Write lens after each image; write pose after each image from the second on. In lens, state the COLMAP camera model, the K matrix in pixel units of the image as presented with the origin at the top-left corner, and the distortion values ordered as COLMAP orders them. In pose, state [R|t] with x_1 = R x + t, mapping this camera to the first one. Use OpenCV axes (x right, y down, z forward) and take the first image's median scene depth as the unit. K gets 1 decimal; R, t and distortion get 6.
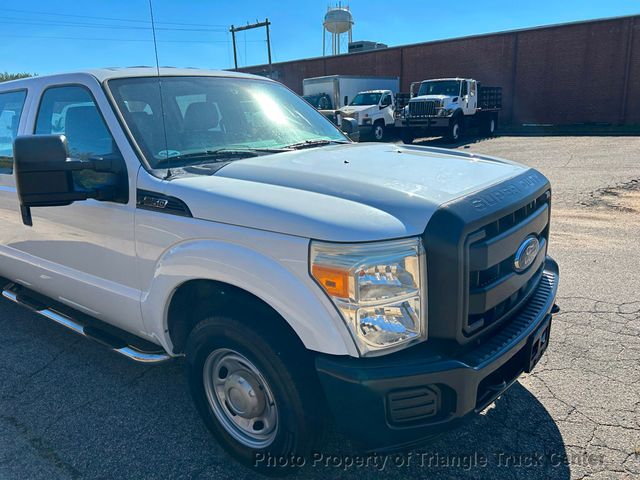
lens RADIAL K [[480.8, 0, 317.5], [0, 480.8, 243.1], [0, 0, 1]] dist [0.049625, -0.053021]
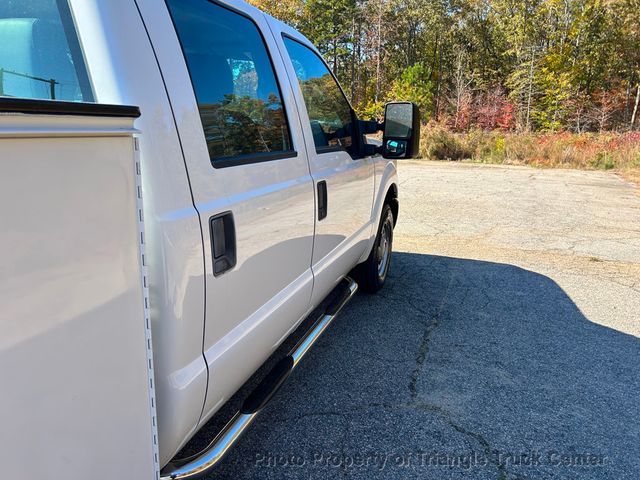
lens RADIAL K [[480.8, 0, 316.4], [0, 480.8, 243.2], [0, 0, 1]] dist [0.049625, -0.053021]
pose [[-0.327273, -0.200617, 0.923388, -1.448007], [0.237434, 0.928392, 0.285856, -0.243384], [-0.914613, 0.312797, -0.256204, 1.364434]]
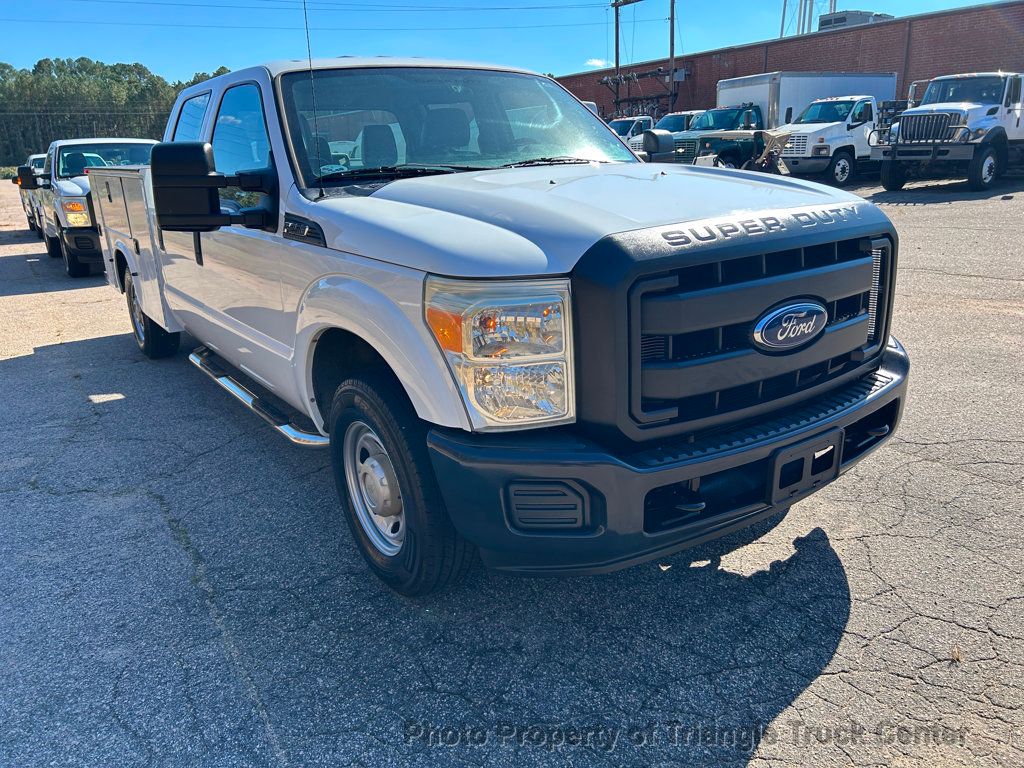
lens RADIAL K [[769.3, 0, 514.9], [0, 769.3, 385.5], [0, 0, 1]] dist [0.049625, -0.053021]
pose [[0.956484, 0.087503, -0.278355, 0.297727], [-0.075438, 0.995699, 0.053788, 0.058667], [0.281864, -0.030449, 0.958971, -0.084520]]
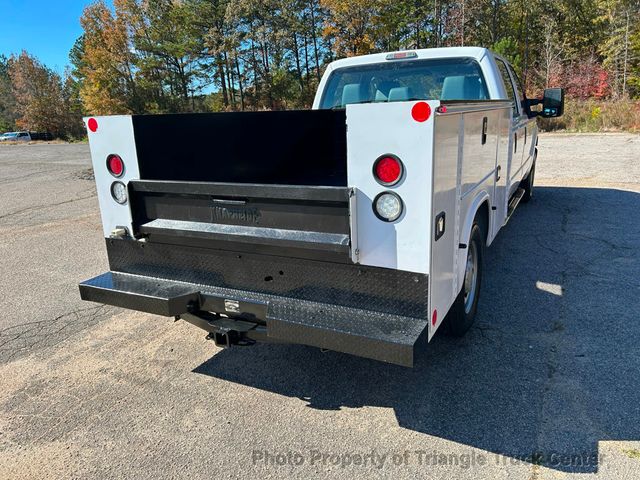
lens RADIAL K [[480.8, 0, 319.2], [0, 480.8, 240.7], [0, 0, 1]] dist [0.049625, -0.053021]
pose [[-0.189056, -0.213896, 0.958387, -2.419694], [0.307887, 0.913861, 0.264694, -0.446913], [-0.932450, 0.345117, -0.106915, 2.214465]]
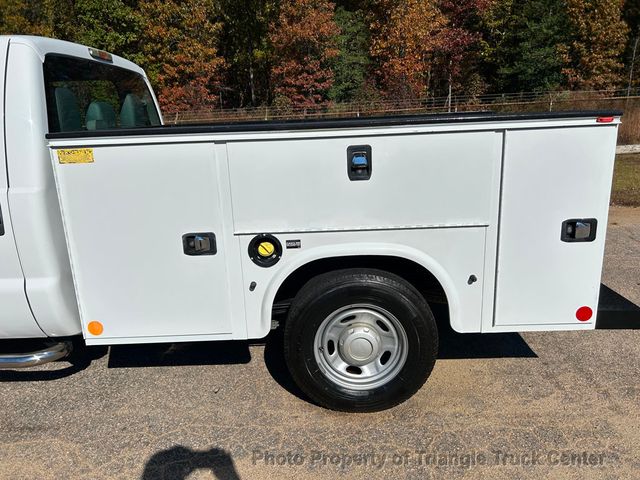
lens RADIAL K [[480.8, 0, 317.1], [0, 480.8, 237.4], [0, 0, 1]] dist [0.049625, -0.053021]
pose [[-0.791205, 0.216688, -0.571875, -0.426987], [-0.097461, 0.878493, 0.467708, -0.703510], [0.603735, 0.425788, -0.673950, 2.791735]]
